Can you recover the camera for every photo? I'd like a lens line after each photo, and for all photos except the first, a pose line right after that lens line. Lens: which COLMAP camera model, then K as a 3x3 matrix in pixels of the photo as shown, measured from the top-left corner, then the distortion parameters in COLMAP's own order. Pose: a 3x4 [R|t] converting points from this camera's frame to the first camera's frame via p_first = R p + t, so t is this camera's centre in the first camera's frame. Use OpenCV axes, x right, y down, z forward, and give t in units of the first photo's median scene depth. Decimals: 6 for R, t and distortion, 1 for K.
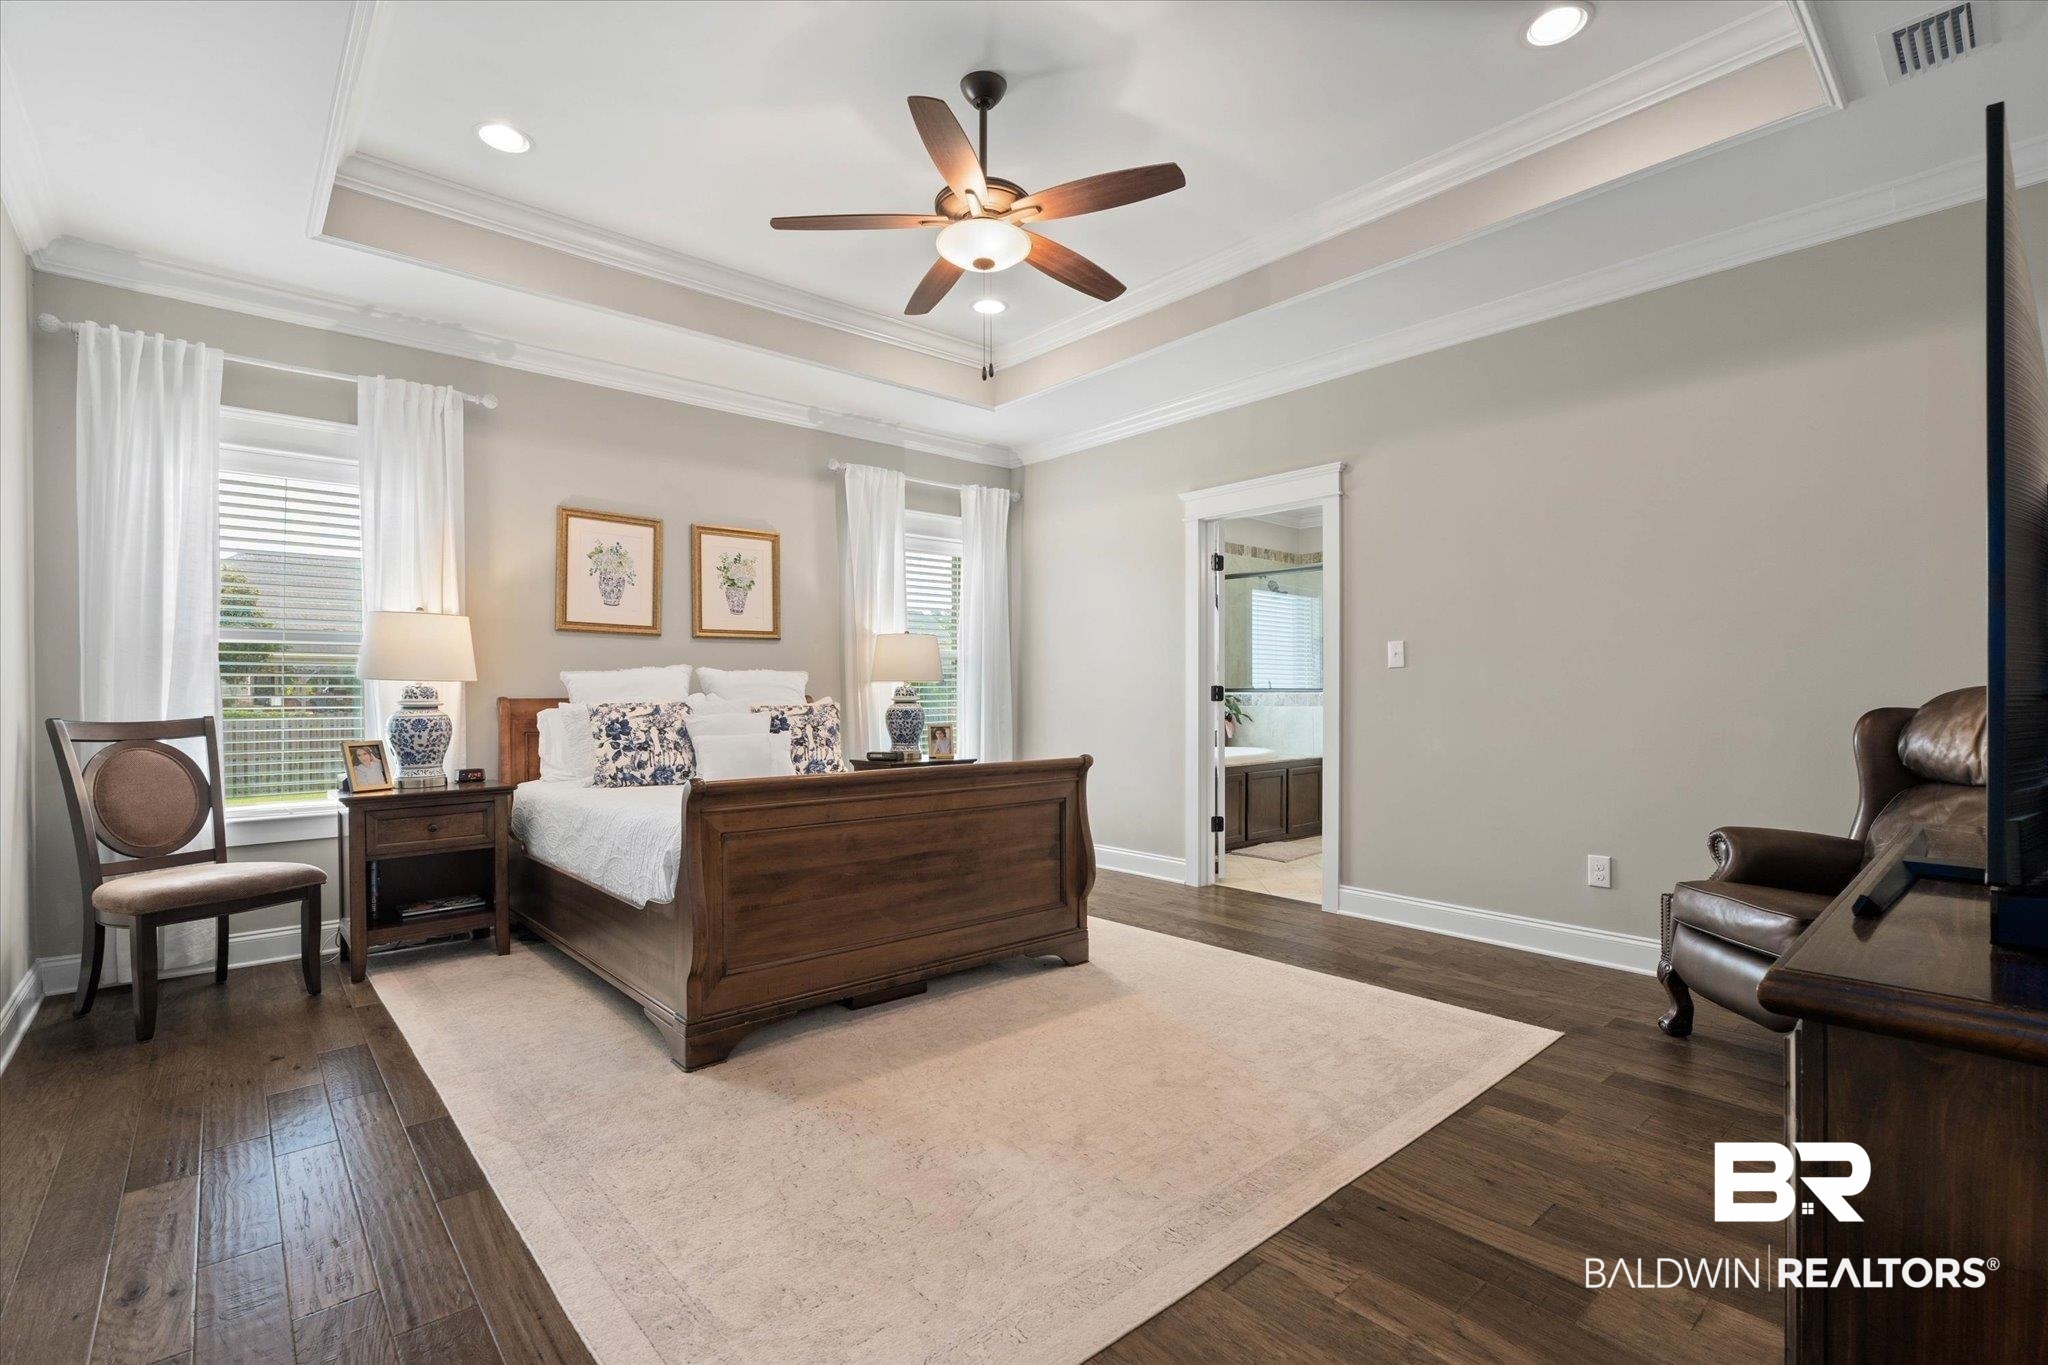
lens RADIAL K [[912.0, 0, 1034.3], [0, 912.0, 676.7], [0, 0, 1]] dist [-0.000856, 0.000090]
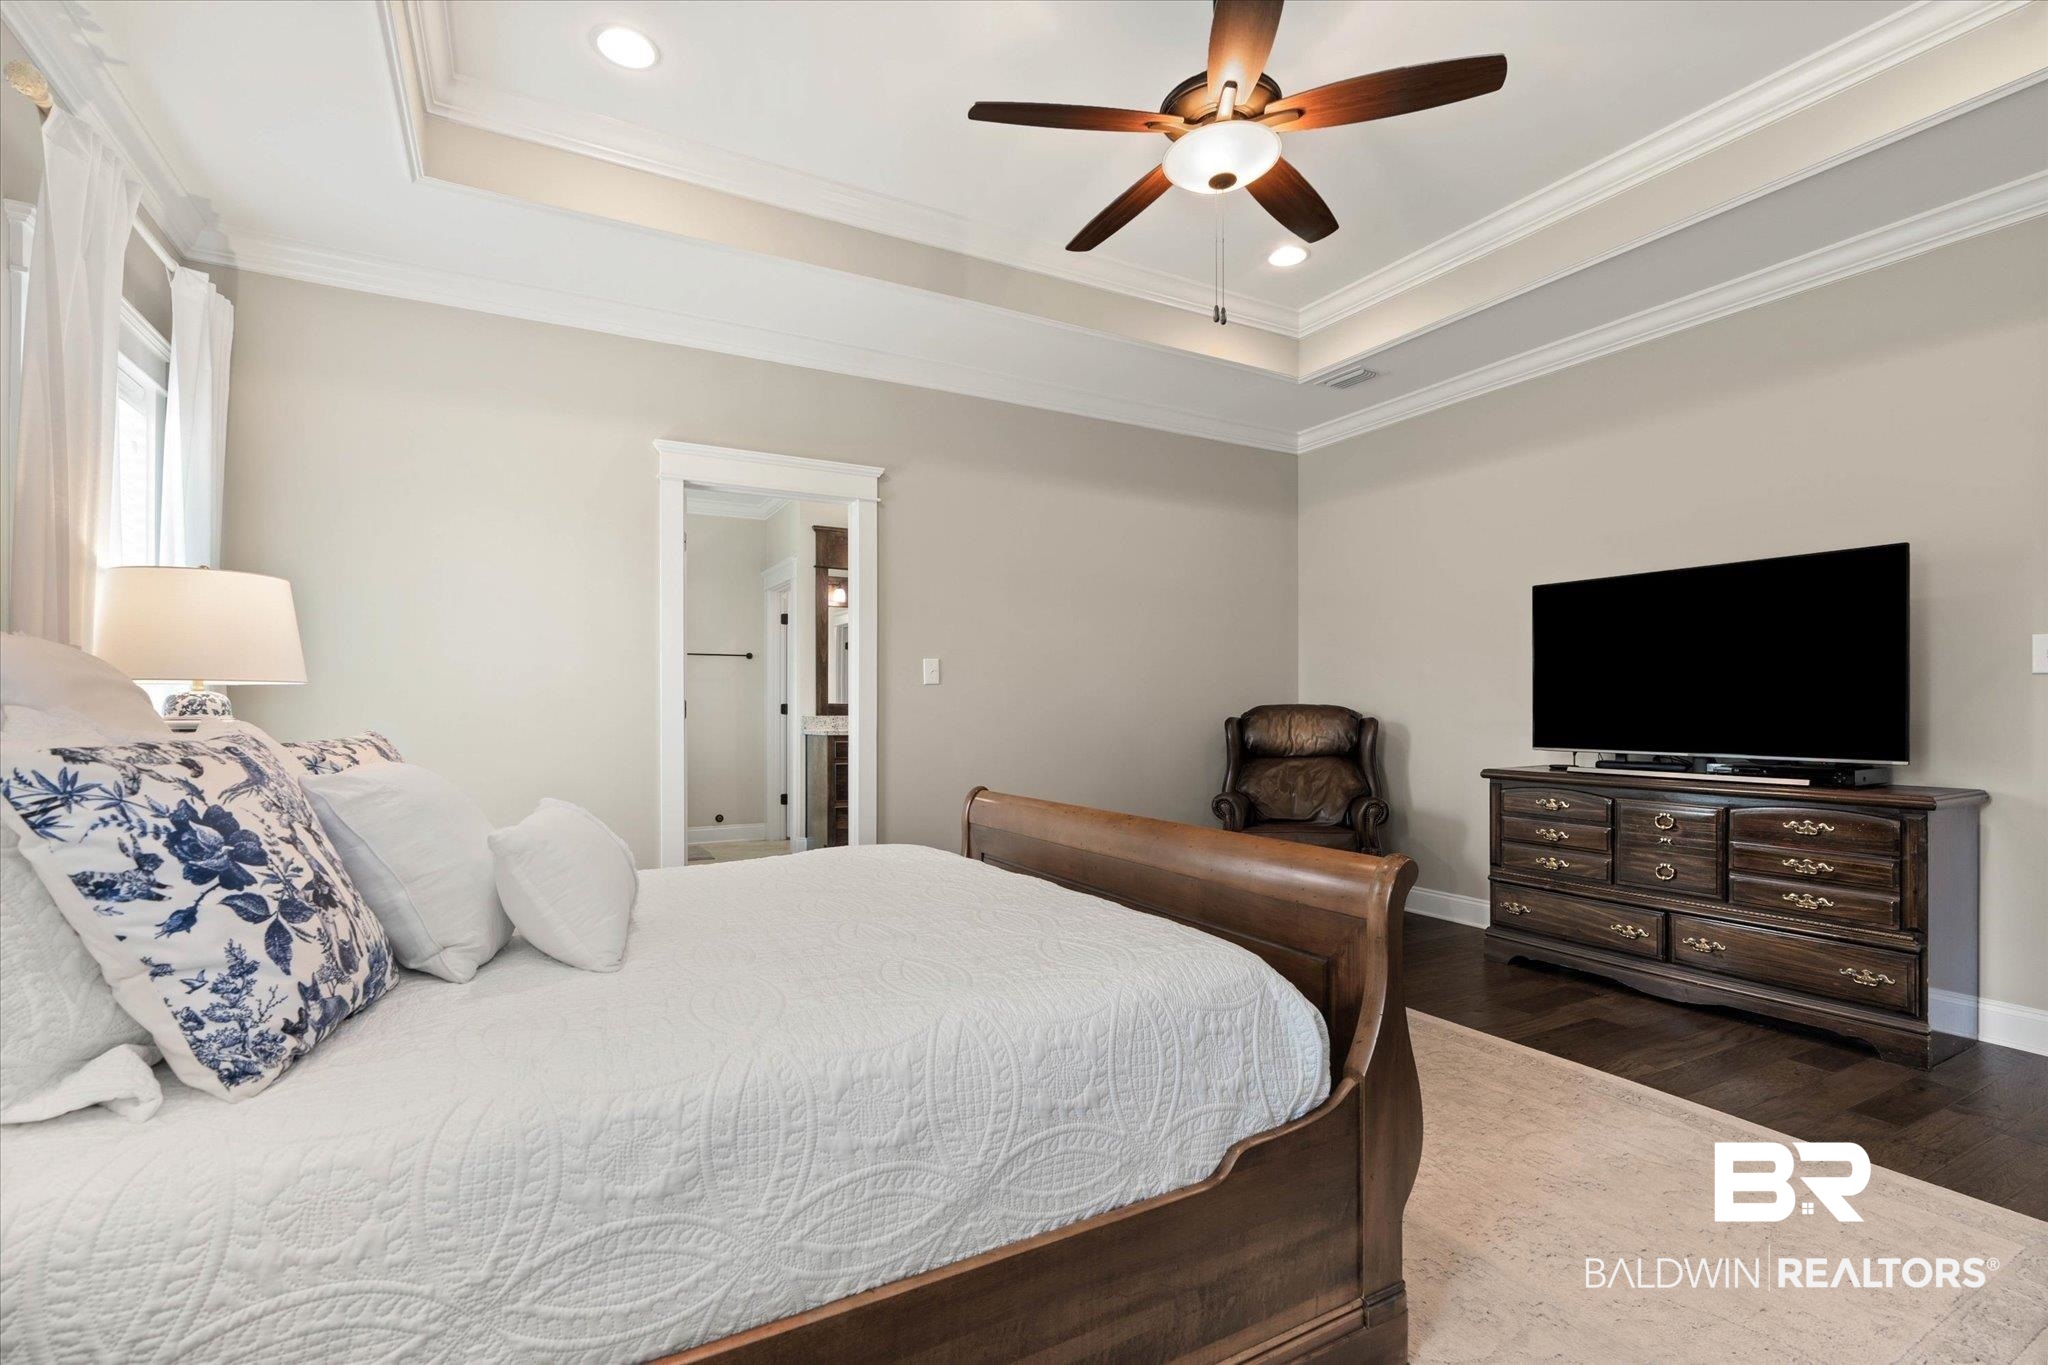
lens RADIAL K [[934.8, 0, 1024.0], [0, 934.8, 682.5], [0, 0, 1]] dist [0.000268, 0.000051]
pose [[0.234271, 0.027277, 0.971788, -0.661243], [-0.007061, 0.999628, -0.026356, 0.016835], [-0.972146, -0.000688, 0.234377, 0.716439]]
